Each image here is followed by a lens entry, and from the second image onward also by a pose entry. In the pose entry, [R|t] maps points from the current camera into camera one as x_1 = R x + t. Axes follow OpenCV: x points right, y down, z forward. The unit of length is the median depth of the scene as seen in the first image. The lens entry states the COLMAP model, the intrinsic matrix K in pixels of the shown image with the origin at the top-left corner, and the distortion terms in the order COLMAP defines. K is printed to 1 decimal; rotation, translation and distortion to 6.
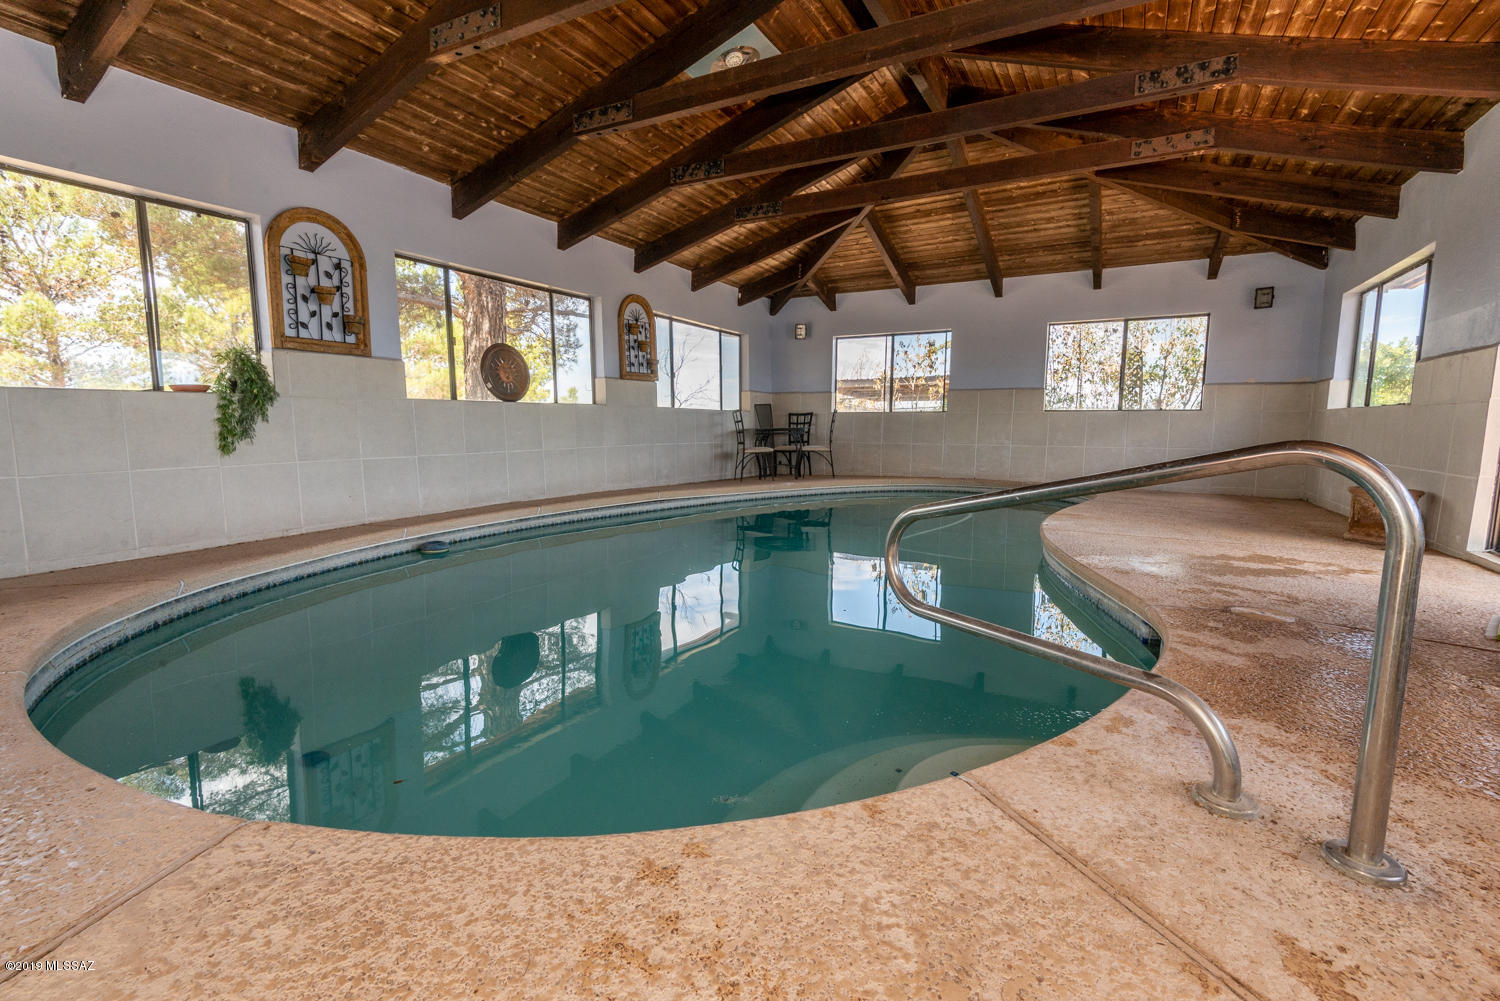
lens RADIAL K [[674.8, 0, 750.0], [0, 674.8, 500.5], [0, 0, 1]] dist [0.046812, -0.030332]
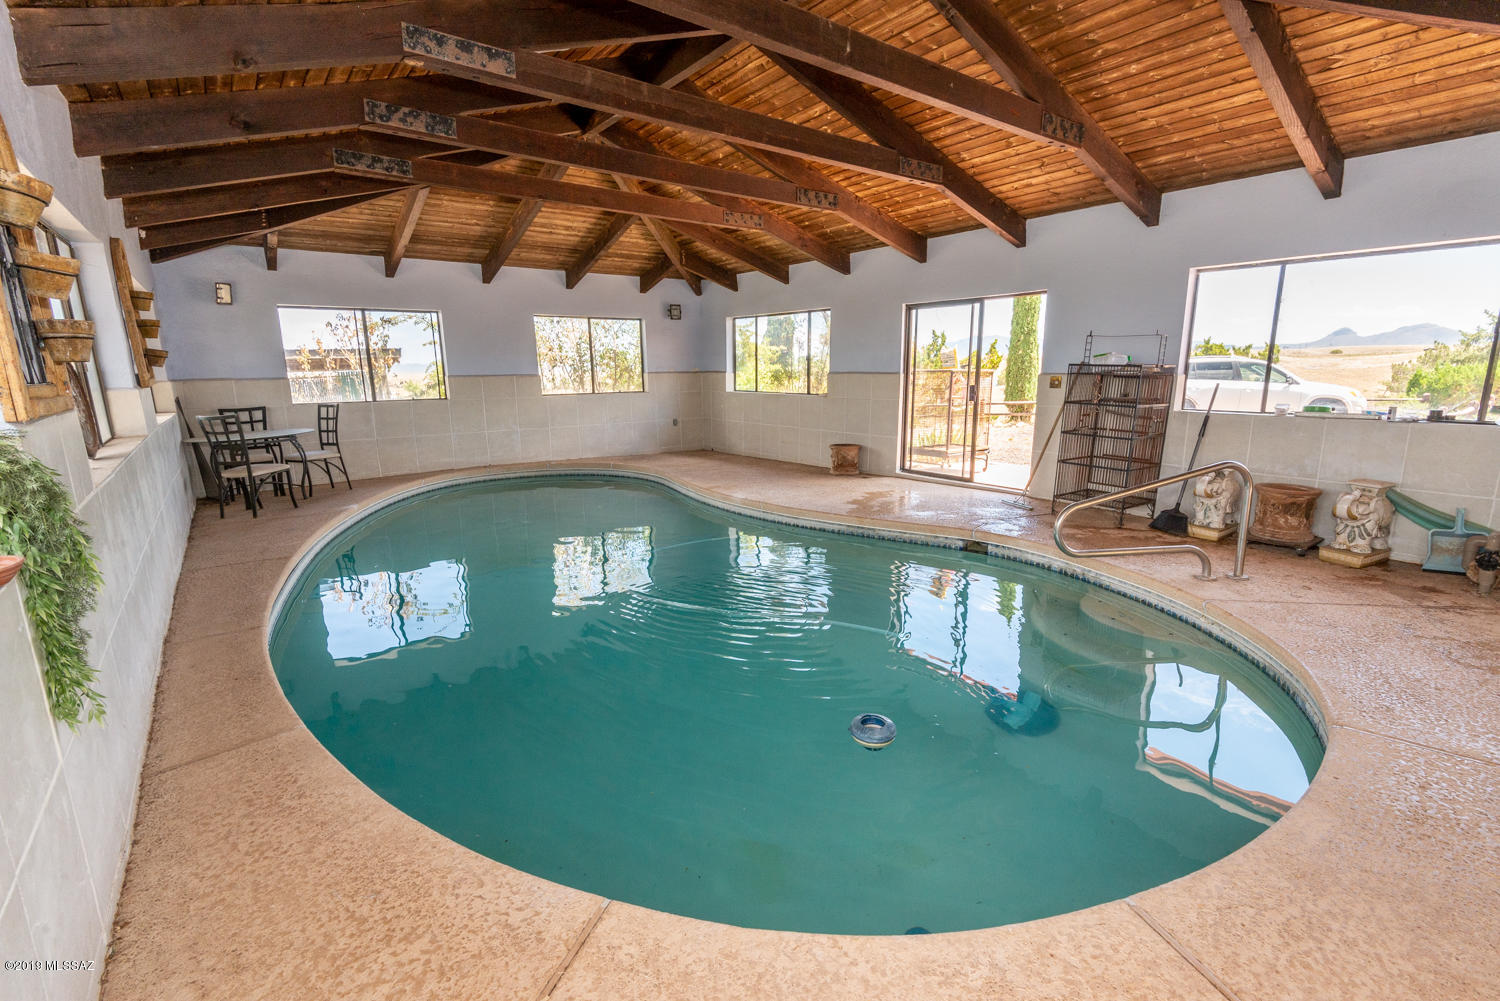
lens RADIAL K [[674.8, 0, 750.0], [0, 674.8, 500.5], [0, 0, 1]] dist [0.046812, -0.030332]
pose [[0.413801, -0.164076, 0.895460, -0.432226], [0.148096, 0.982654, 0.111616, -0.040922], [-0.898241, 0.086427, 0.430922, 0.256389]]
